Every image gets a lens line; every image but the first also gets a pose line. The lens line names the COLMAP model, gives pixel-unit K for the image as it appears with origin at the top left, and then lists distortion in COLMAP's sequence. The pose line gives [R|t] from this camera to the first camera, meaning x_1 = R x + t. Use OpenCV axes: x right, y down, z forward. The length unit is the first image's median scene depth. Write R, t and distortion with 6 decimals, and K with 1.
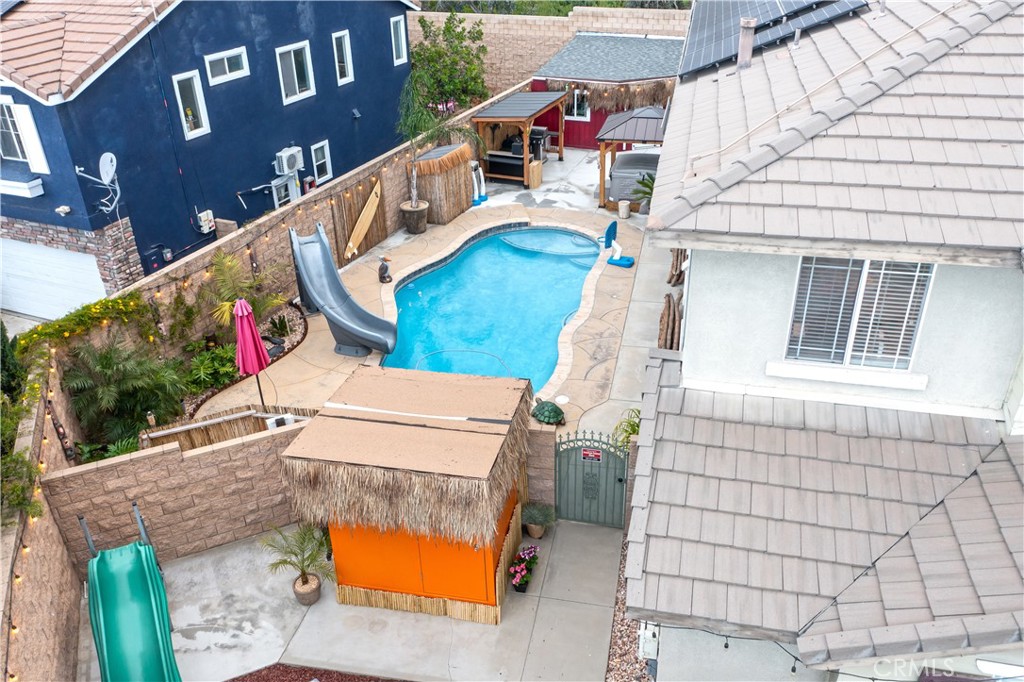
lens RADIAL K [[815.3, 0, 512.0], [0, 815.3, 341.0], [0, 0, 1]] dist [0.004212, 0.005375]
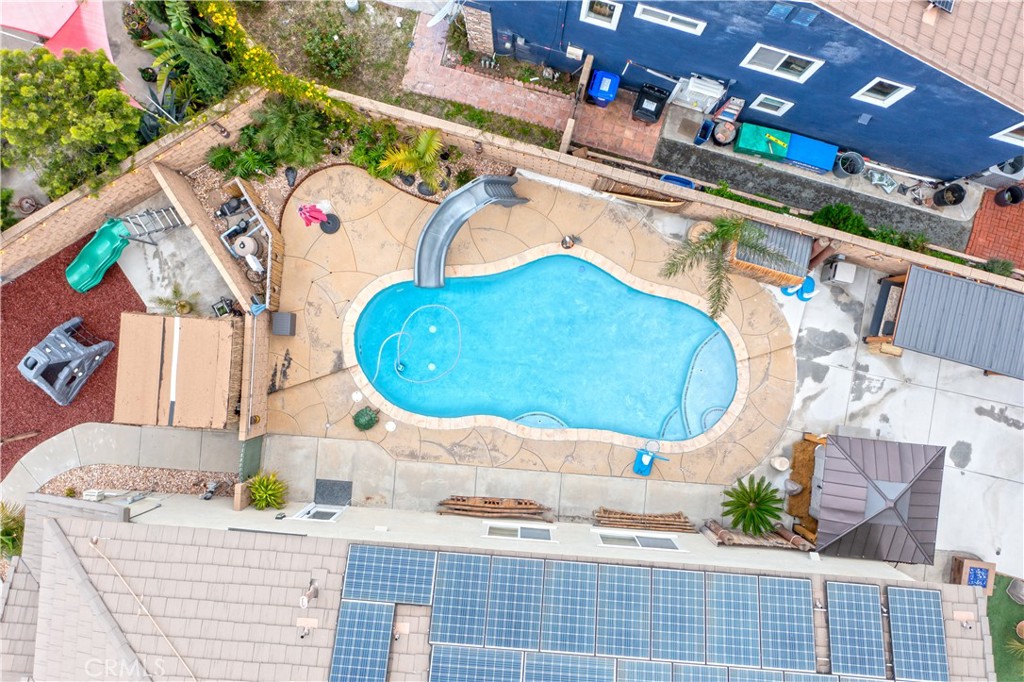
lens RADIAL K [[834.7, 0, 531.2], [0, 834.7, 339.6], [0, 0, 1]] dist [-0.001166, 0.002104]
pose [[0.139755, 0.989700, 0.031027, -0.083806], [-0.491399, 0.042118, 0.869916, -1.144749], [0.859649, -0.136822, 0.492224, 0.483037]]
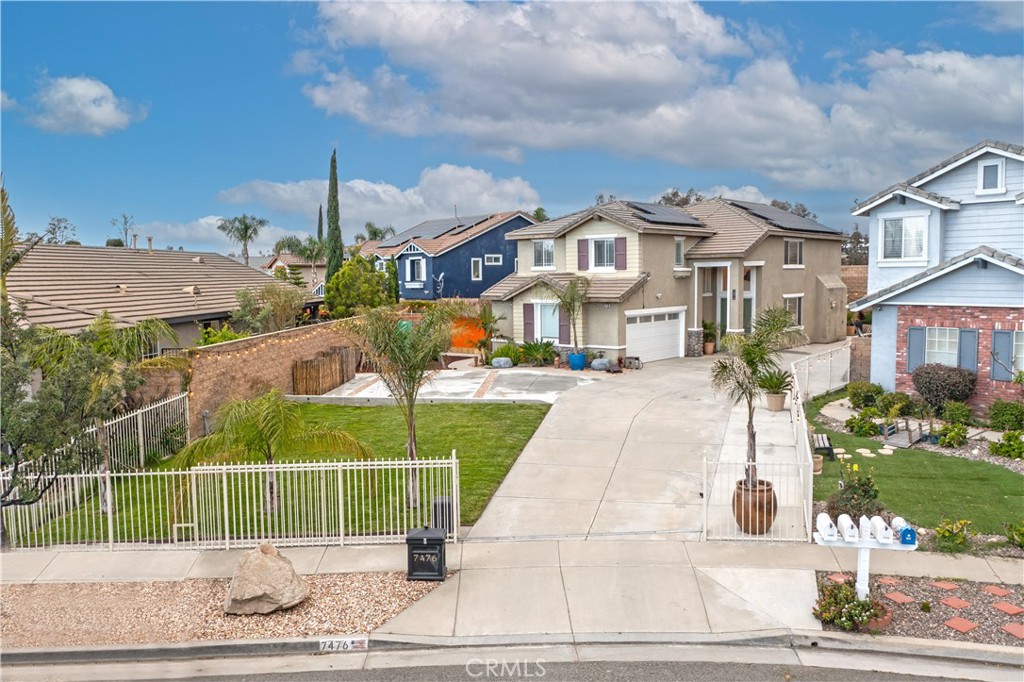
lens RADIAL K [[815.3, 0, 512.0], [0, 815.3, 341.0], [0, 0, 1]] dist [0.004212, 0.005375]
pose [[0.883559, 0.053266, -0.465280, 1.167933], [-0.237451, 0.907290, -0.347048, 0.993401], [0.403658, 0.417119, 0.814292, -1.286293]]
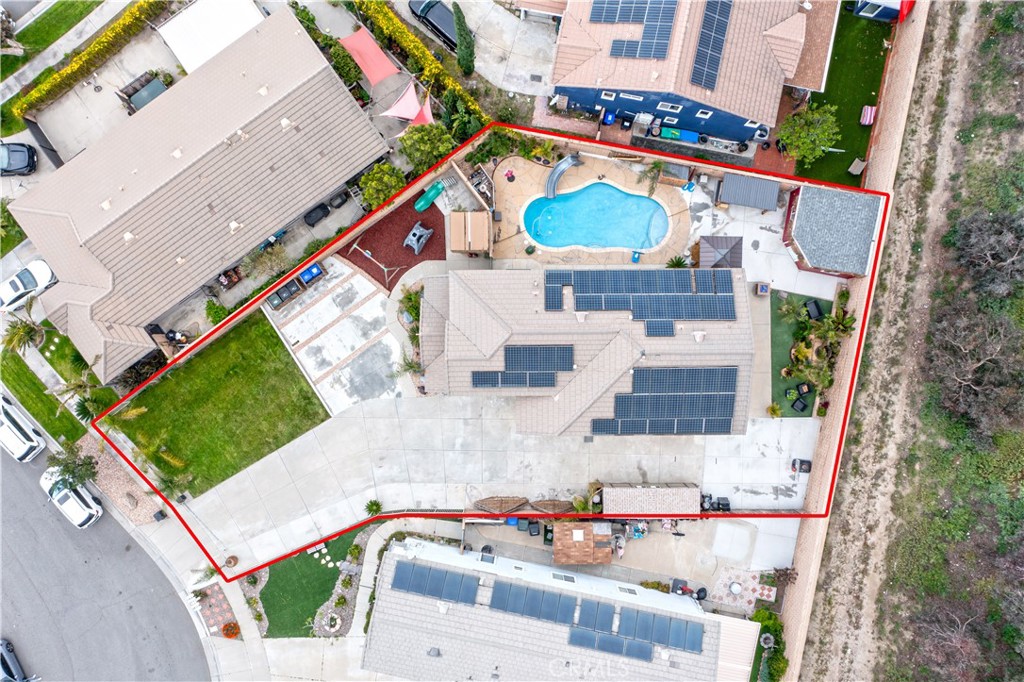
lens RADIAL K [[815.3, 0, 512.0], [0, 815.3, 341.0], [0, 0, 1]] dist [0.004212, 0.005375]
pose [[0.221221, 0.974910, 0.024727, 0.298757], [-0.470437, 0.084470, 0.878382, -2.741397], [0.854254, -0.205949, 0.477320, -0.834478]]
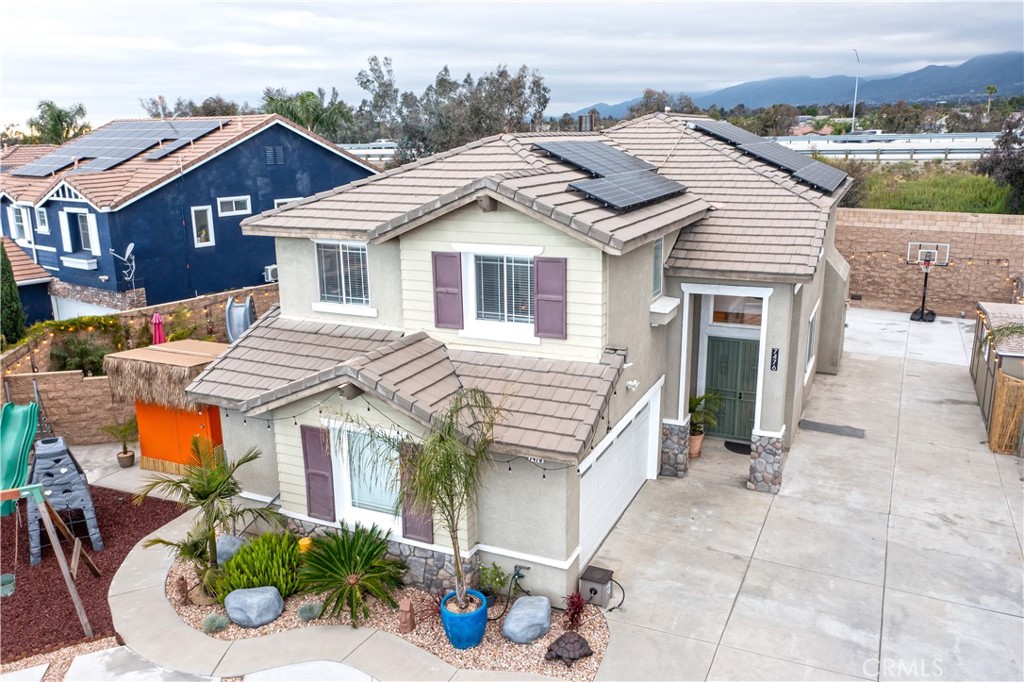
lens RADIAL K [[815.3, 0, 512.0], [0, 815.3, 341.0], [0, 0, 1]] dist [0.004212, 0.005375]
pose [[0.977354, 0.065261, -0.201296, 0.570985], [-0.113829, 0.964045, -0.240126, 0.255128], [0.178387, 0.257602, 0.949642, -0.355140]]
